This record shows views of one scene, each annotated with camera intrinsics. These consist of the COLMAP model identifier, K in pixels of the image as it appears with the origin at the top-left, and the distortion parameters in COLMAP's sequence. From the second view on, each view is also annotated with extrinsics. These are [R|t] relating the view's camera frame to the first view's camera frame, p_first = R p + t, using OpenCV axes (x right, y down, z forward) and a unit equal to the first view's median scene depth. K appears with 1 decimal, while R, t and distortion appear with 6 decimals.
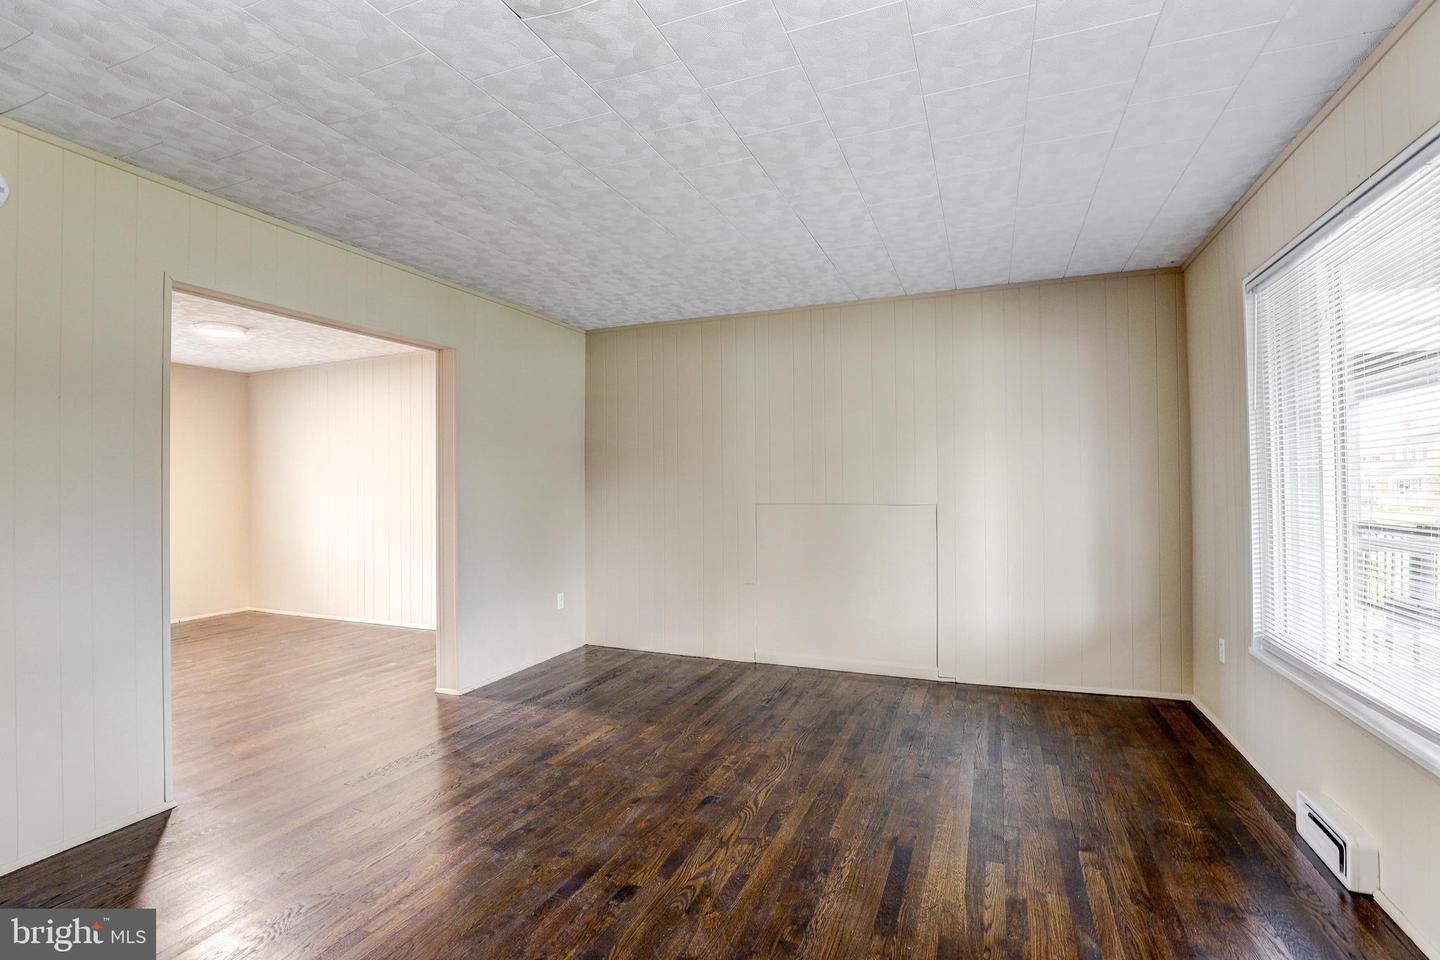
lens RADIAL K [[663.8, 0, 719.3], [0, 663.8, 481.6], [0, 0, 1]] dist [-0.024272, 0.001392]
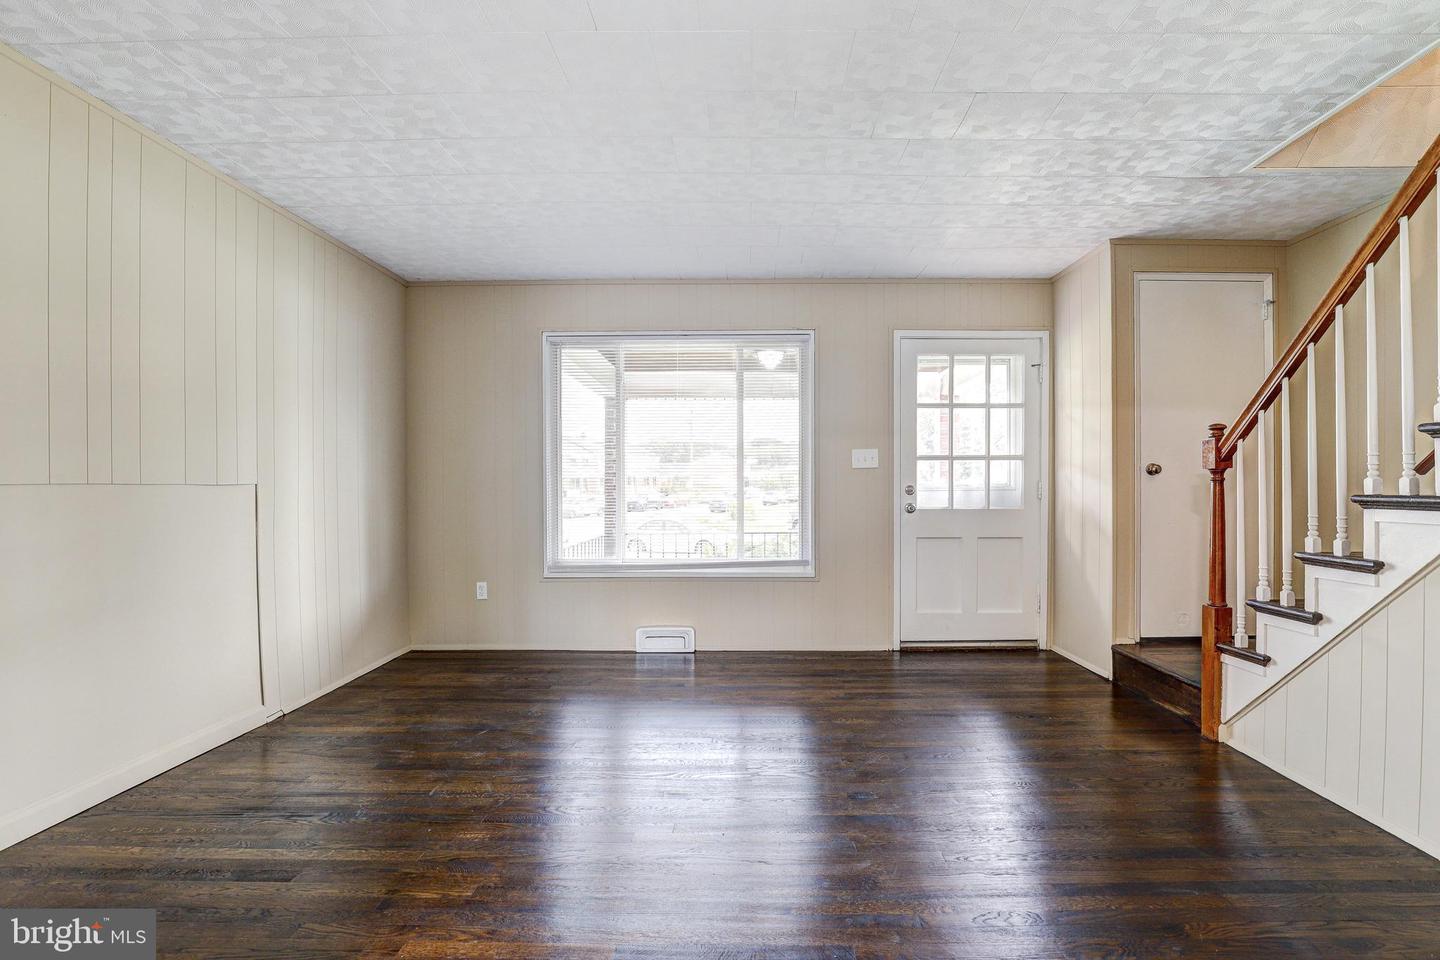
lens RADIAL K [[663.8, 0, 753.2], [0, 663.8, 491.7], [0, 0, 1]] dist [-0.024272, 0.001392]
pose [[-0.385897, 0.005540, 0.922525, -0.677900], [-0.002702, 0.999971, -0.007136, 0.056962], [-0.922538, -0.005247, -0.385871, 0.954587]]
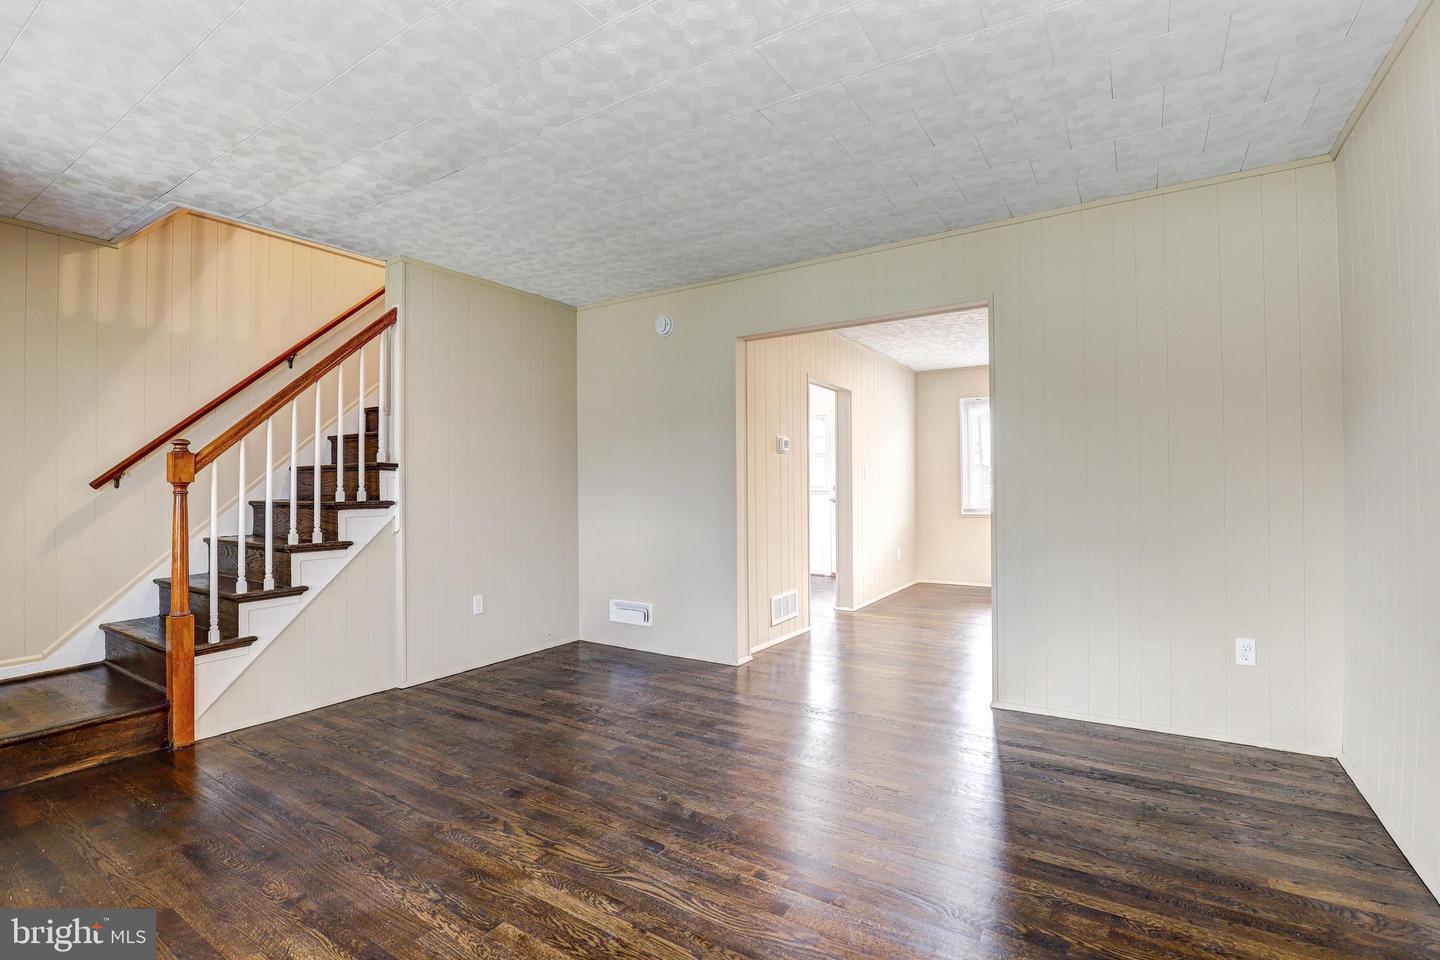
lens RADIAL K [[663.8, 0, 719.3], [0, 663.8, 479.2], [0, 0, 1]] dist [-0.024272, 0.001392]
pose [[-0.191137, -0.002293, -0.981561, 0.573373], [0.019638, 0.999788, -0.006159, 0.035953], [0.981367, -0.020453, -0.191051, 0.946667]]
